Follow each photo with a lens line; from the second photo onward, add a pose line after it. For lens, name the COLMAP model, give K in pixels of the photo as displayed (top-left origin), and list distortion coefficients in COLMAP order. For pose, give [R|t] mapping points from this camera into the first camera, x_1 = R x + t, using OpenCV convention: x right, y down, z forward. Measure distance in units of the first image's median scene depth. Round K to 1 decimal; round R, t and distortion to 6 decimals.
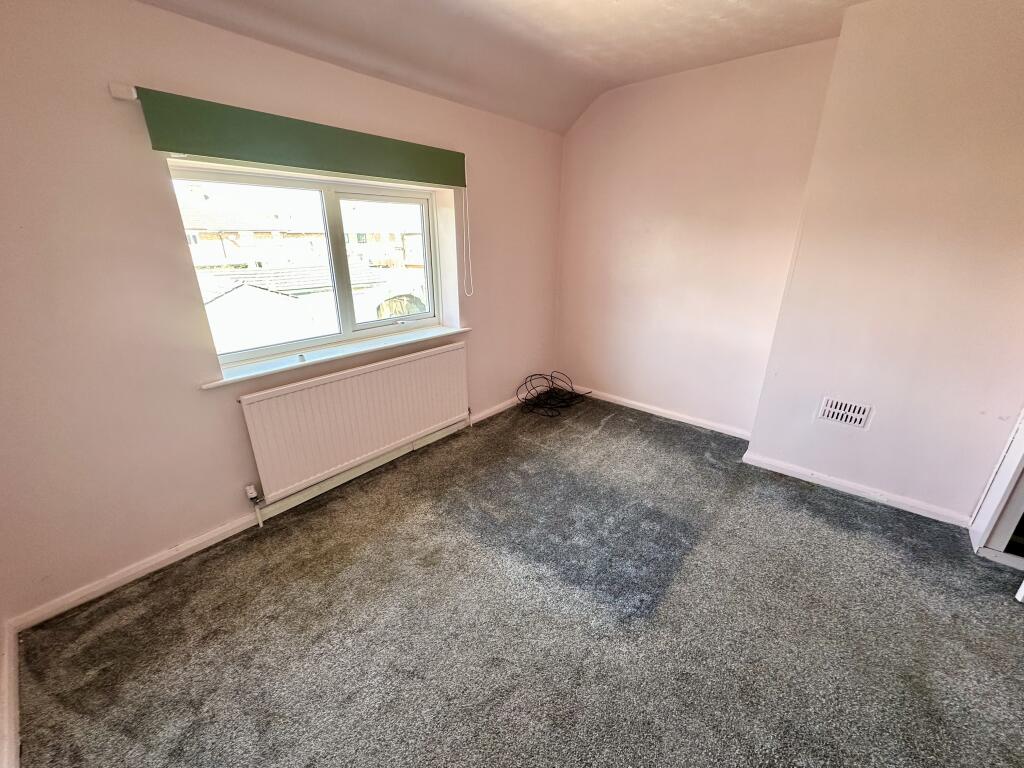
lens RADIAL K [[406.8, 0, 510.5], [0, 406.8, 384.8], [0, 0, 1]] dist [-0.004186, 0.000840]
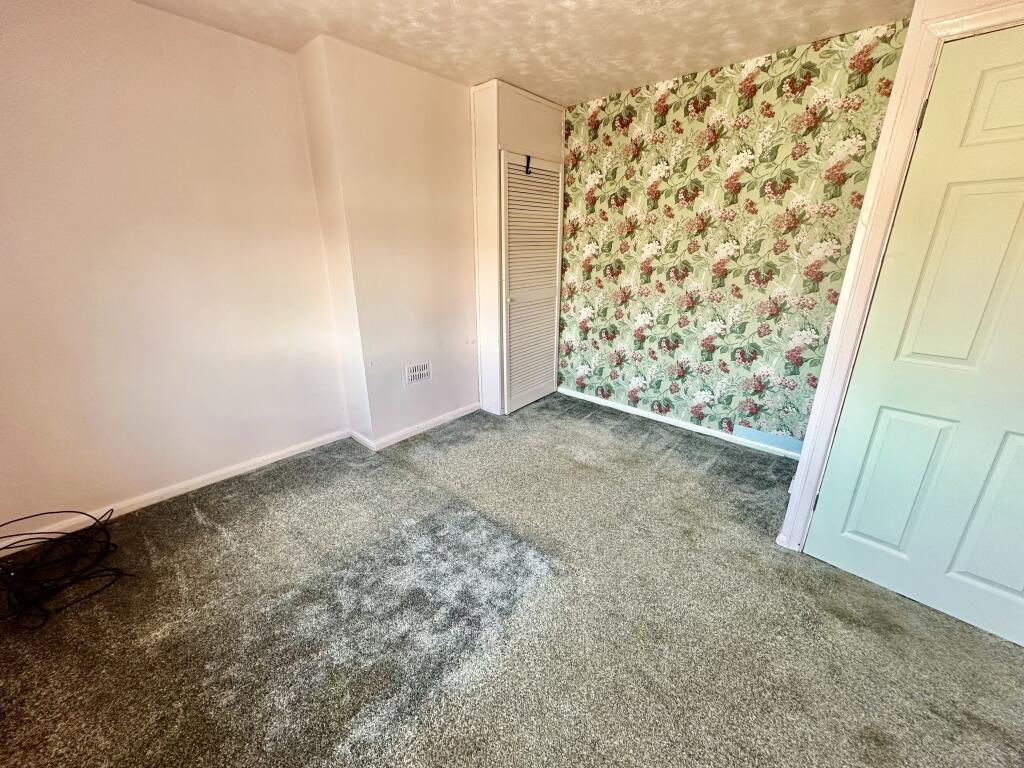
lens RADIAL K [[406.8, 0, 511.3], [0, 406.8, 384.6], [0, 0, 1]] dist [-0.004186, 0.000840]
pose [[0.024700, -0.320458, 0.946941, -0.350621], [0.346520, 0.891249, 0.292572, -0.144626], [-0.937718, 0.320907, 0.133058, 0.448467]]
